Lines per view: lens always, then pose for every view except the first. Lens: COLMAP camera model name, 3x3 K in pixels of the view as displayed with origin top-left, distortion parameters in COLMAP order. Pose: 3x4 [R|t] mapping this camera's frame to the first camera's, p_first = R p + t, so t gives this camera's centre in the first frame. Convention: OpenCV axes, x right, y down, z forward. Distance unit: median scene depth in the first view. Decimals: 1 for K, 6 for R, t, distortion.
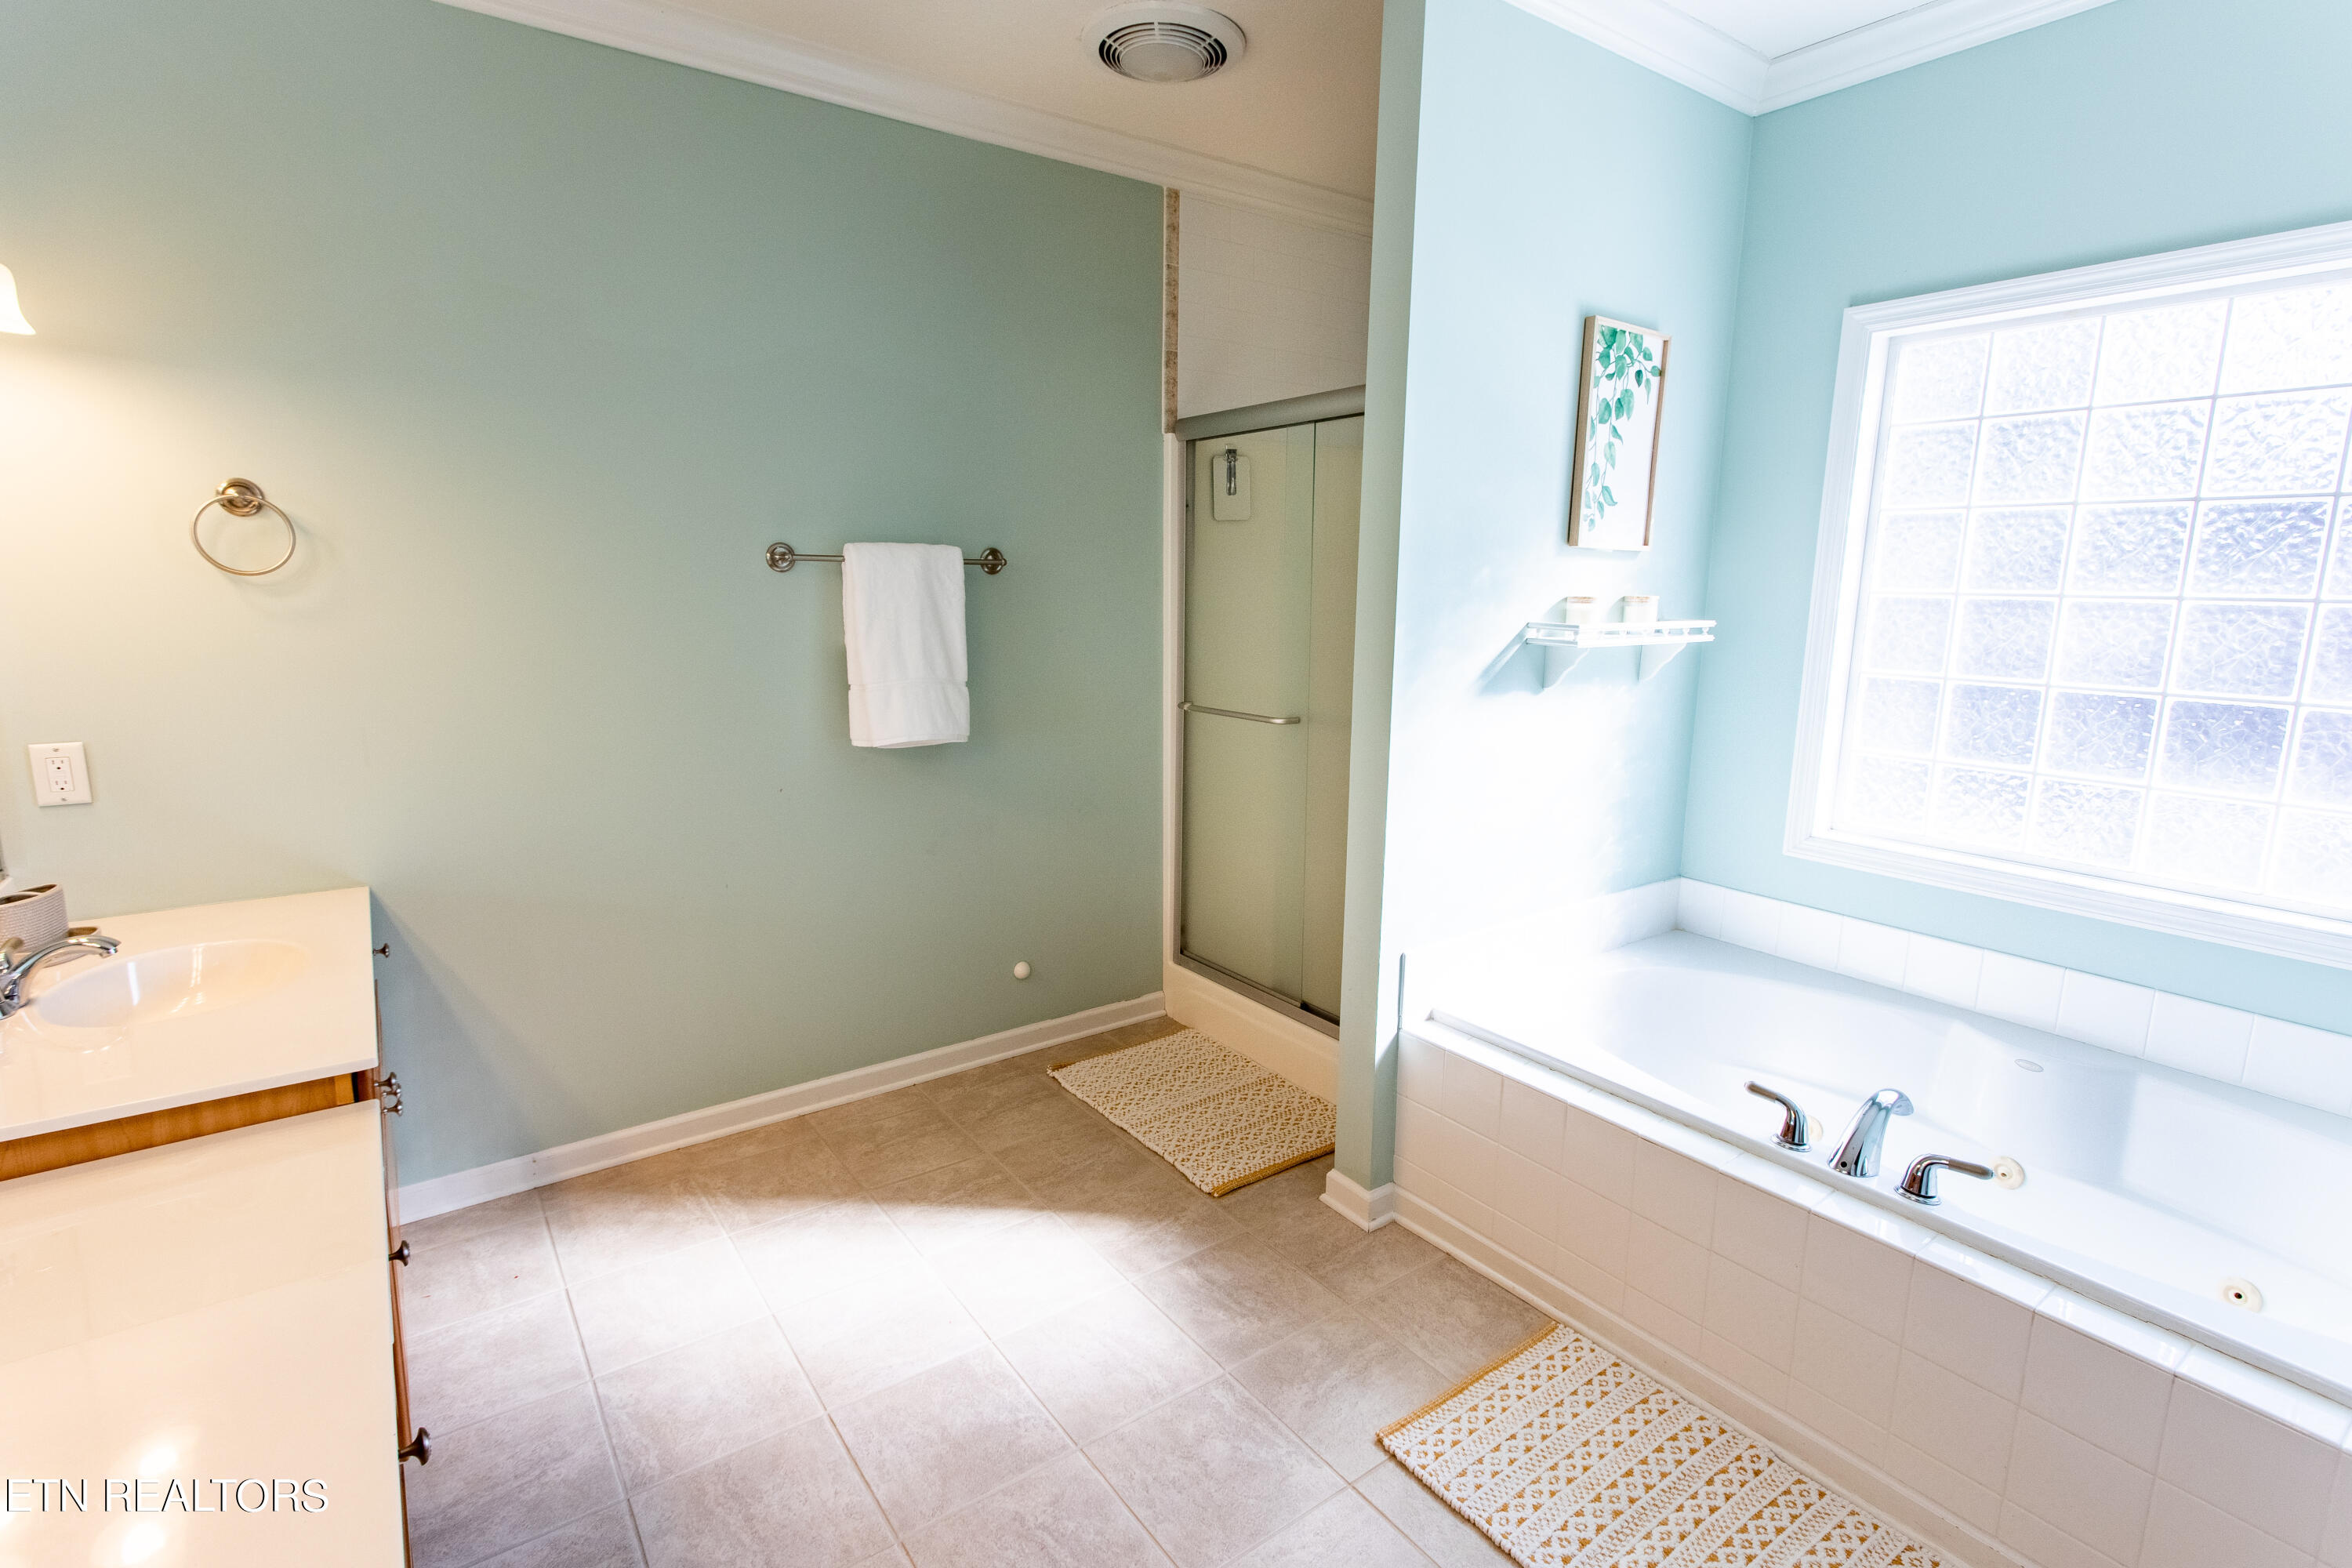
lens RADIAL K [[1119.8, 0, 1165.1], [0, 1119.8, 778.8], [0, 0, 1]] dist [-0.001619, 0.000145]
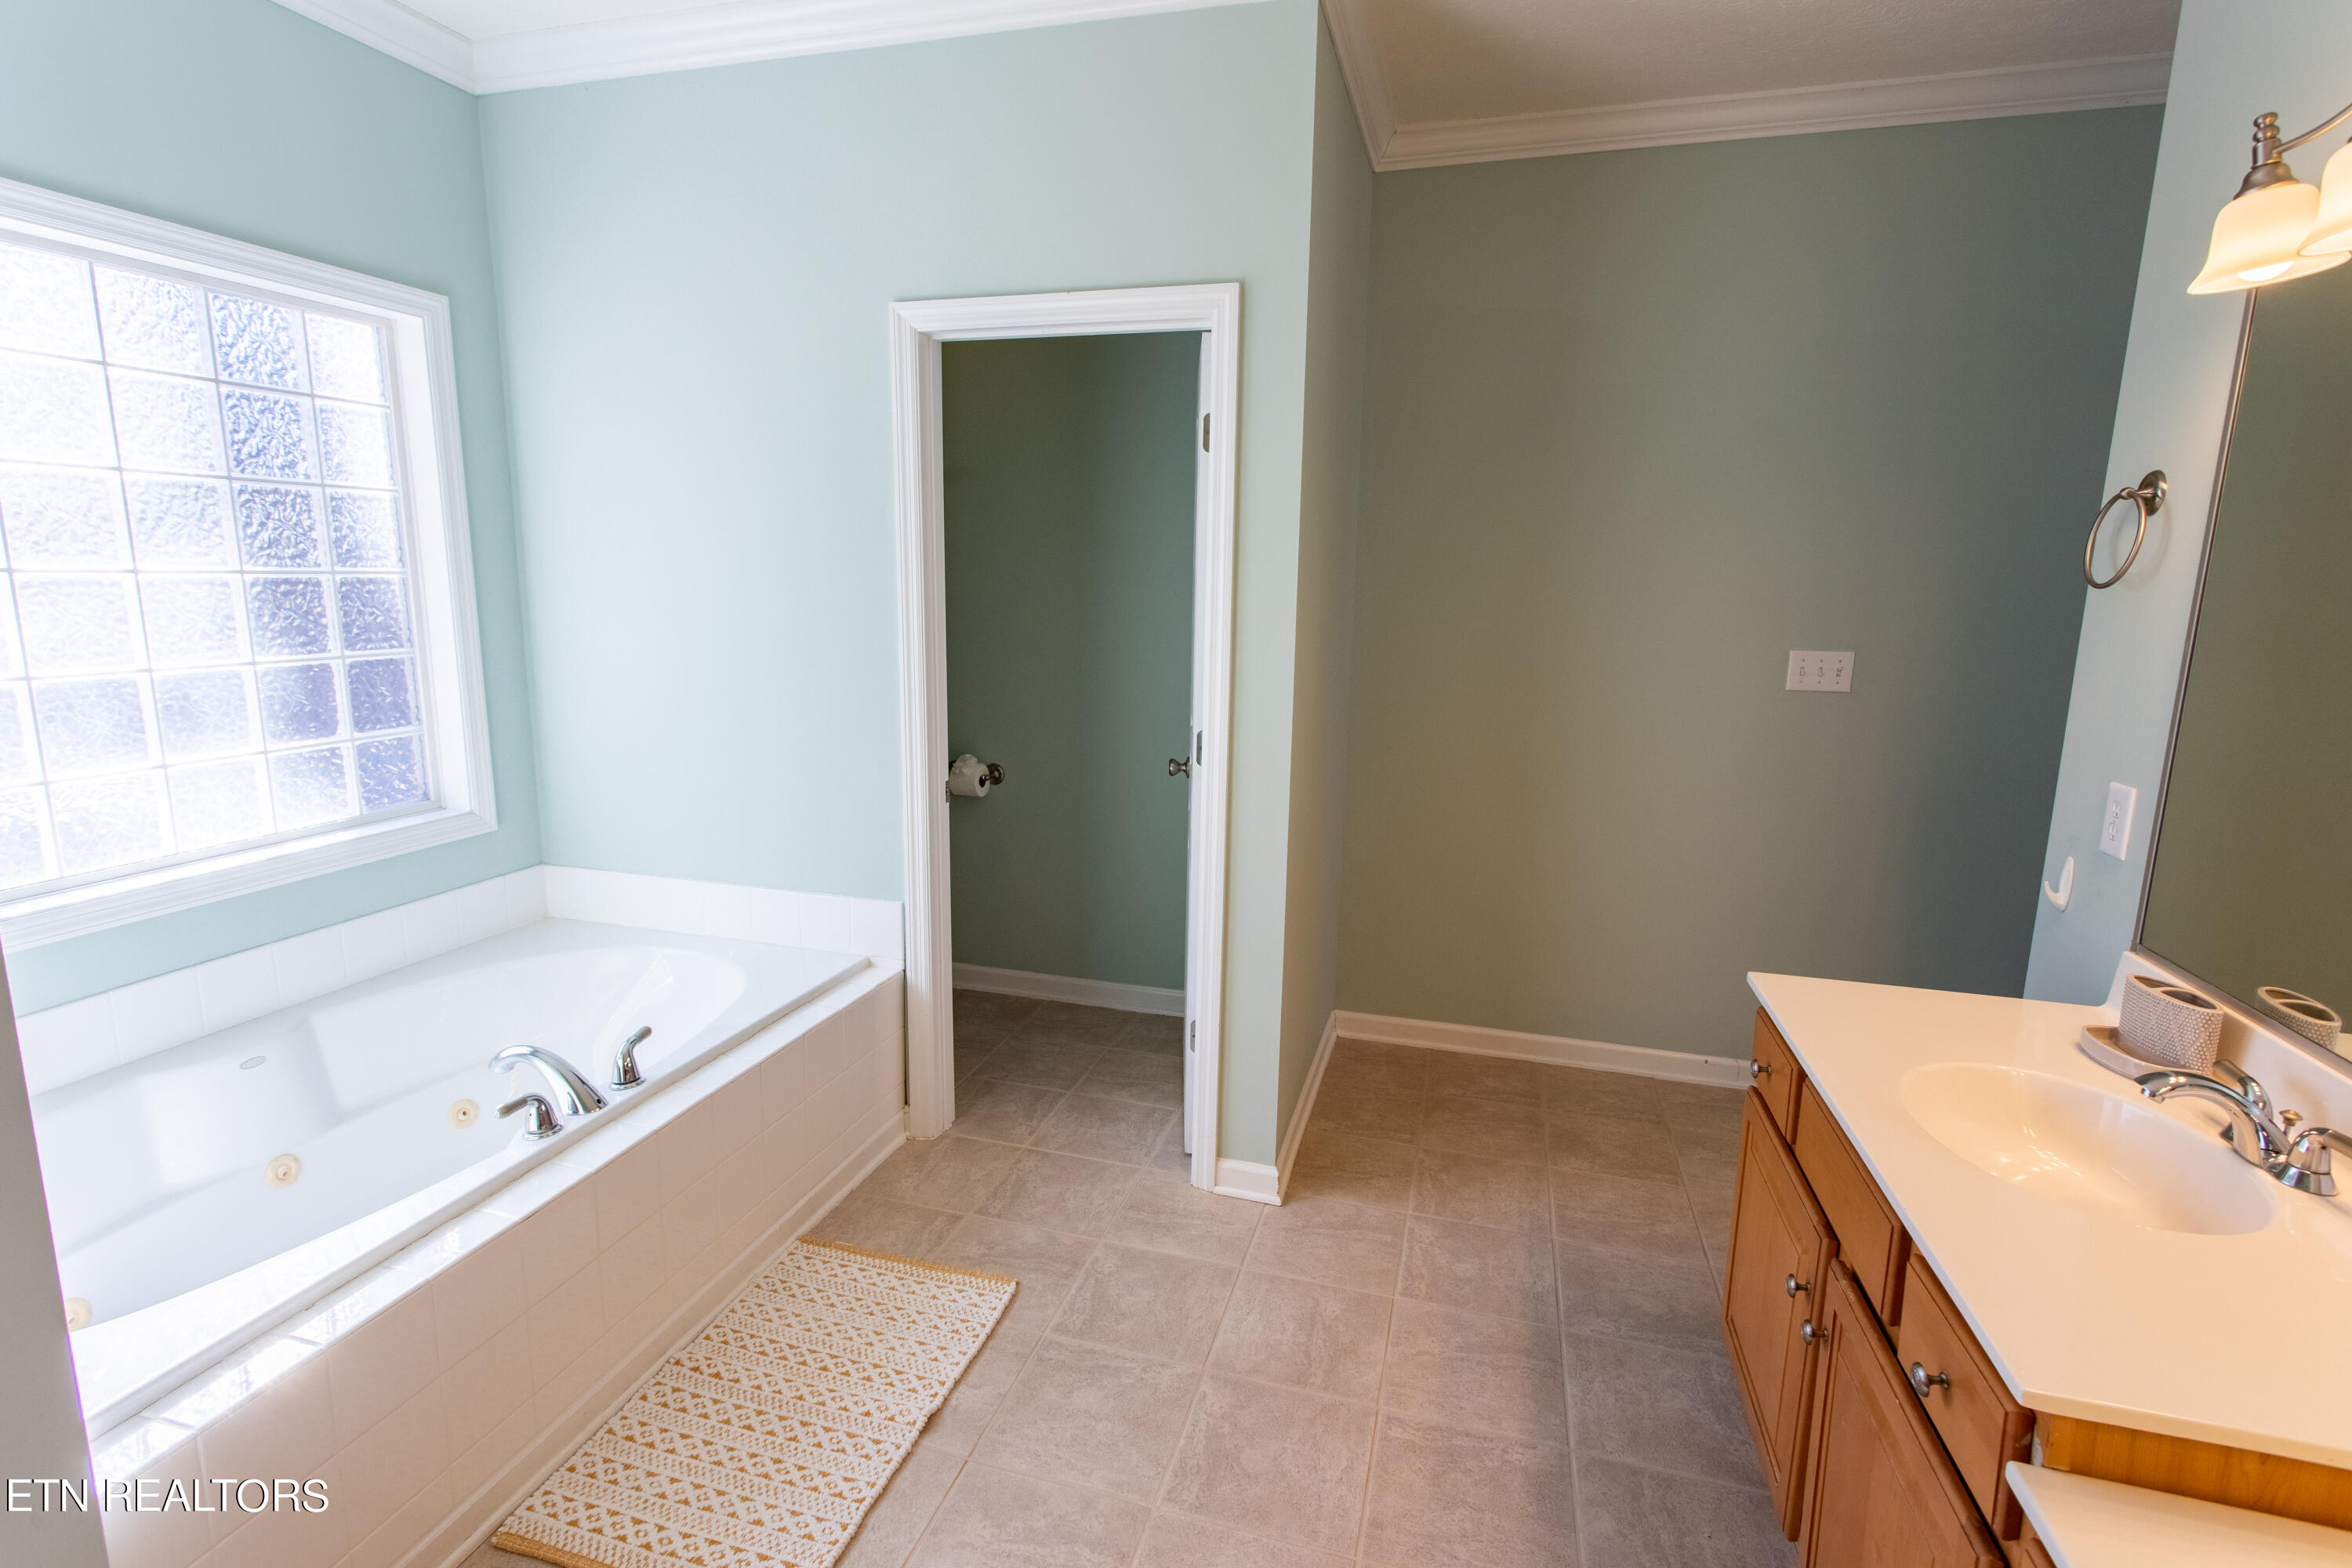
lens RADIAL K [[1119.8, 0, 1165.1], [0, 1119.8, 778.8], [0, 0, 1]] dist [-0.001619, 0.000145]
pose [[-0.620936, -0.161842, 0.766971, -0.410344], [0.120140, 0.947243, 0.297147, -0.166292], [-0.774599, 0.276654, -0.568734, 0.876114]]
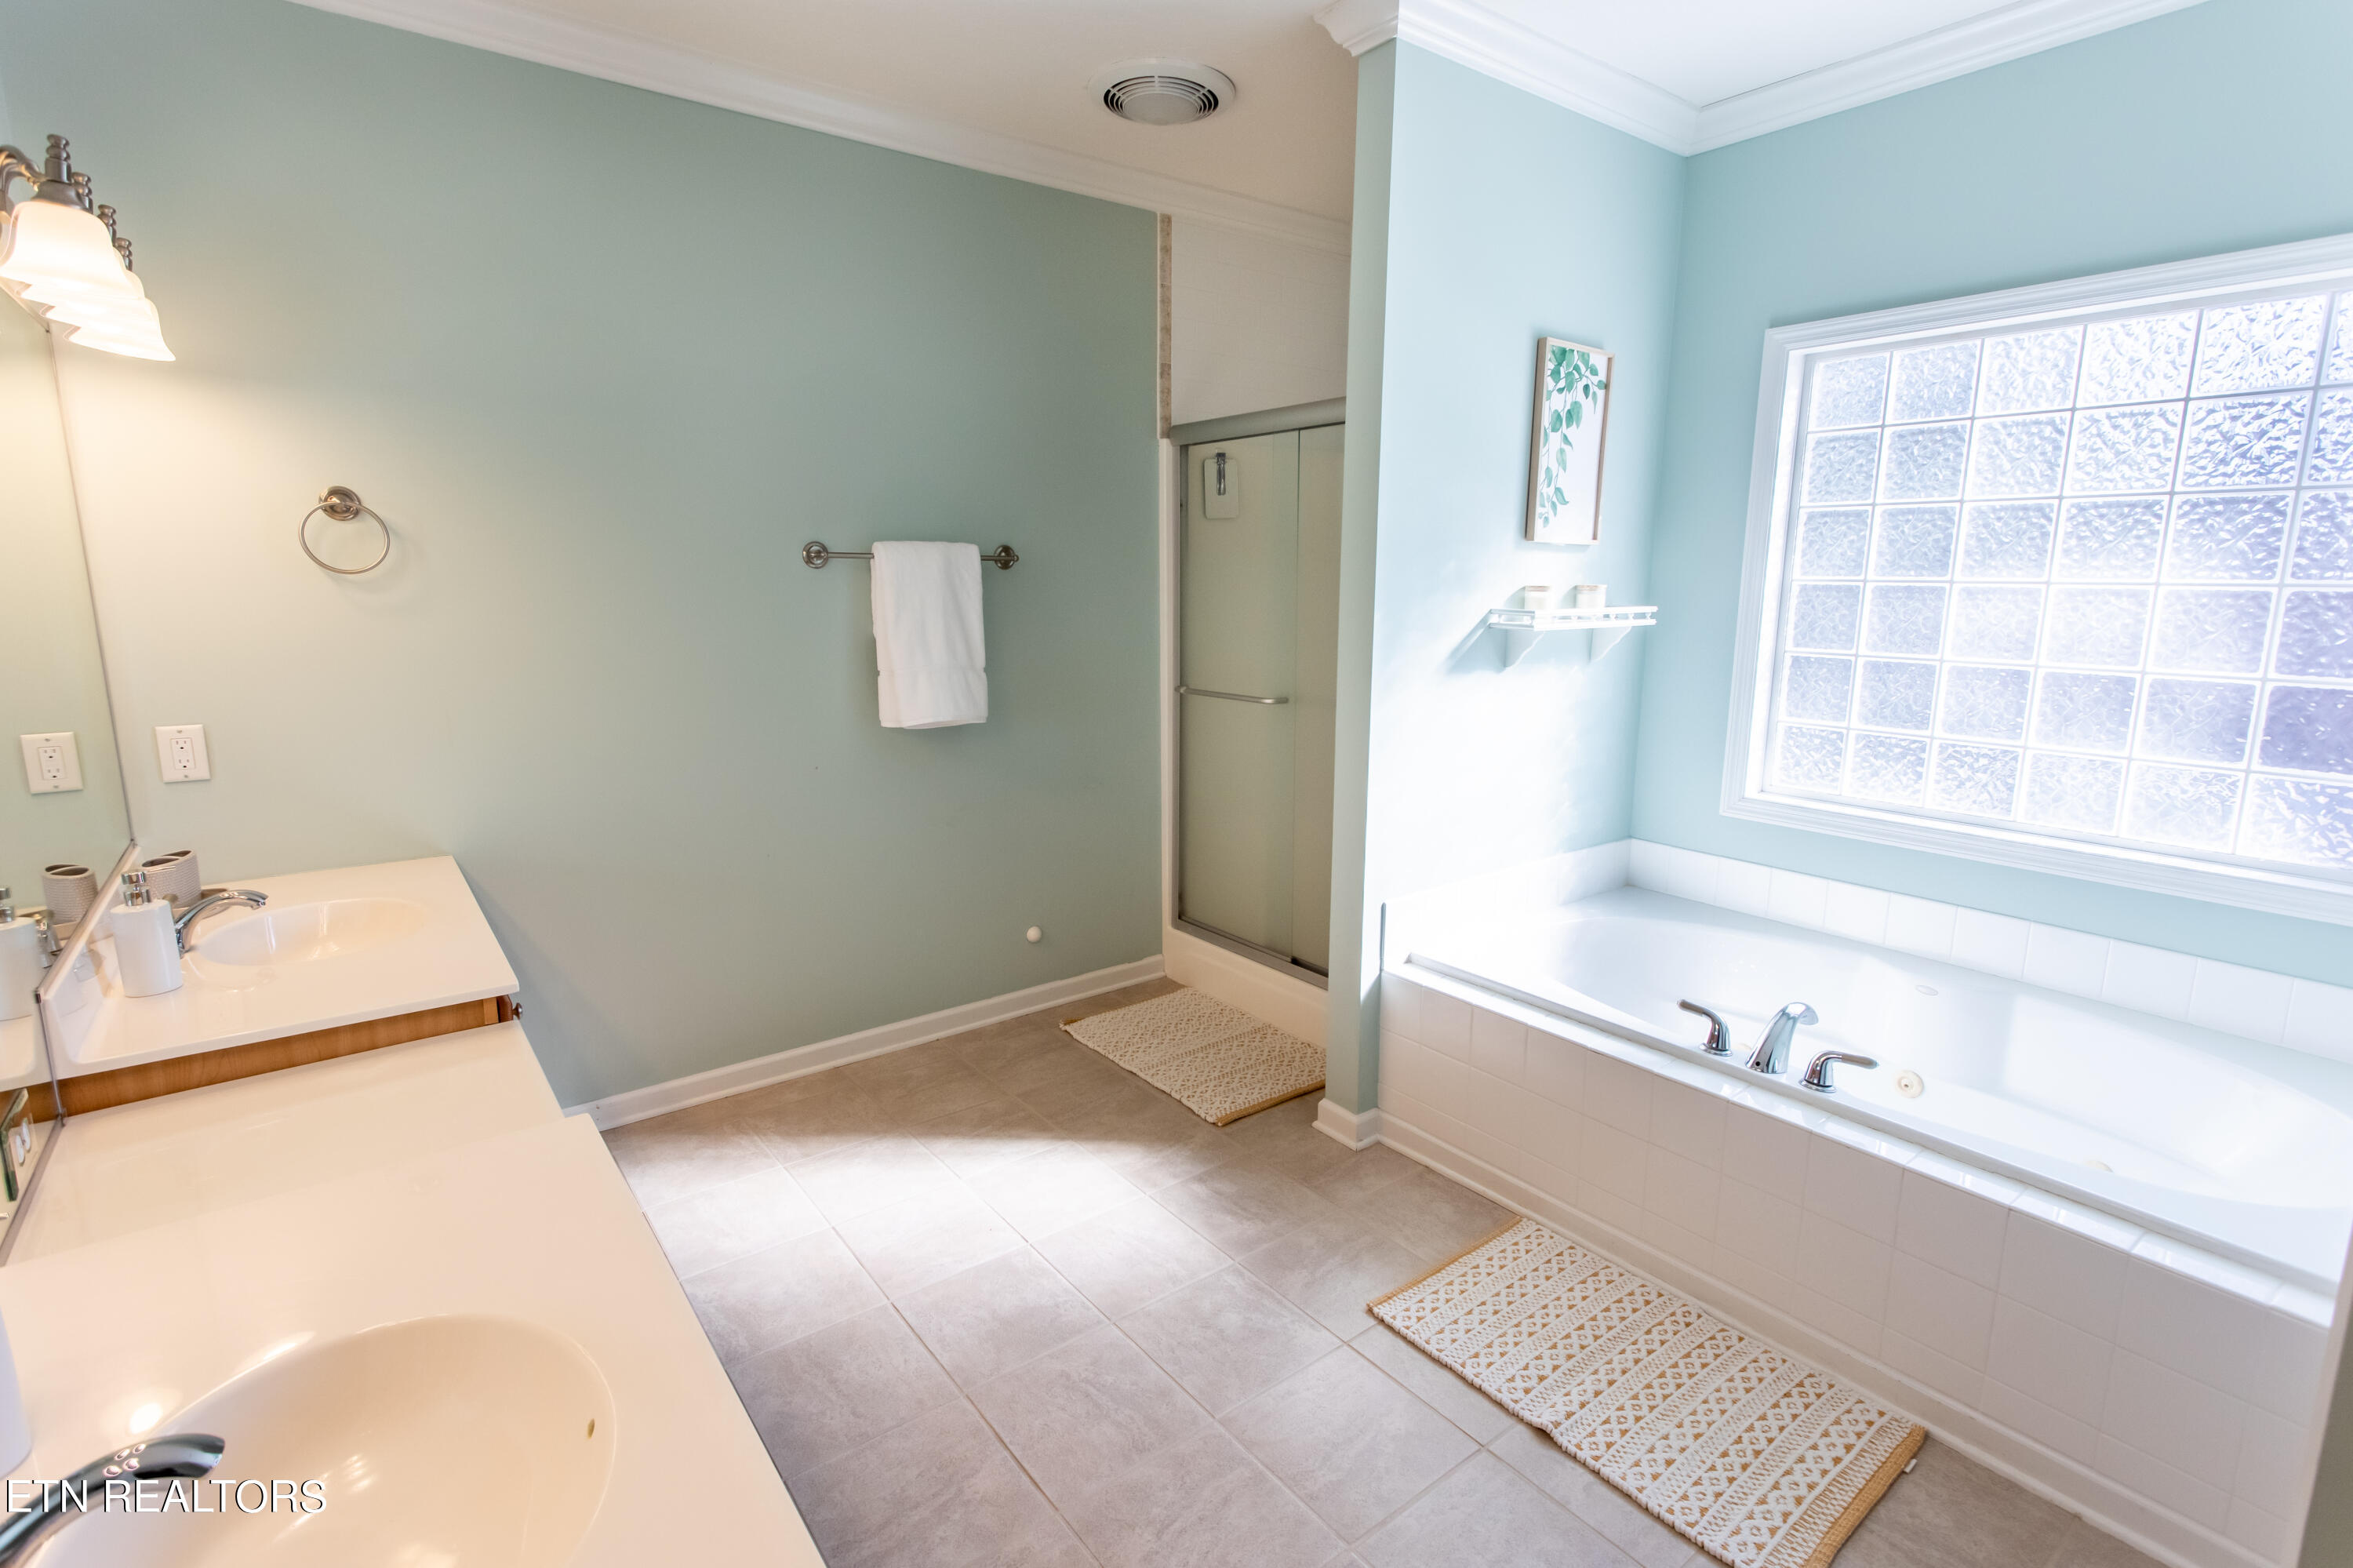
lens RADIAL K [[1128.1, 0, 1173.0], [0, 1128.1, 777.2], [0, 0, 1]] dist [0.002471, 0.001018]
pose [[0.999504, -0.011700, 0.029237, -0.033636], [0.011635, 0.999929, 0.002386, 0.025304], [-0.029263, -0.002045, 0.999570, -0.137335]]
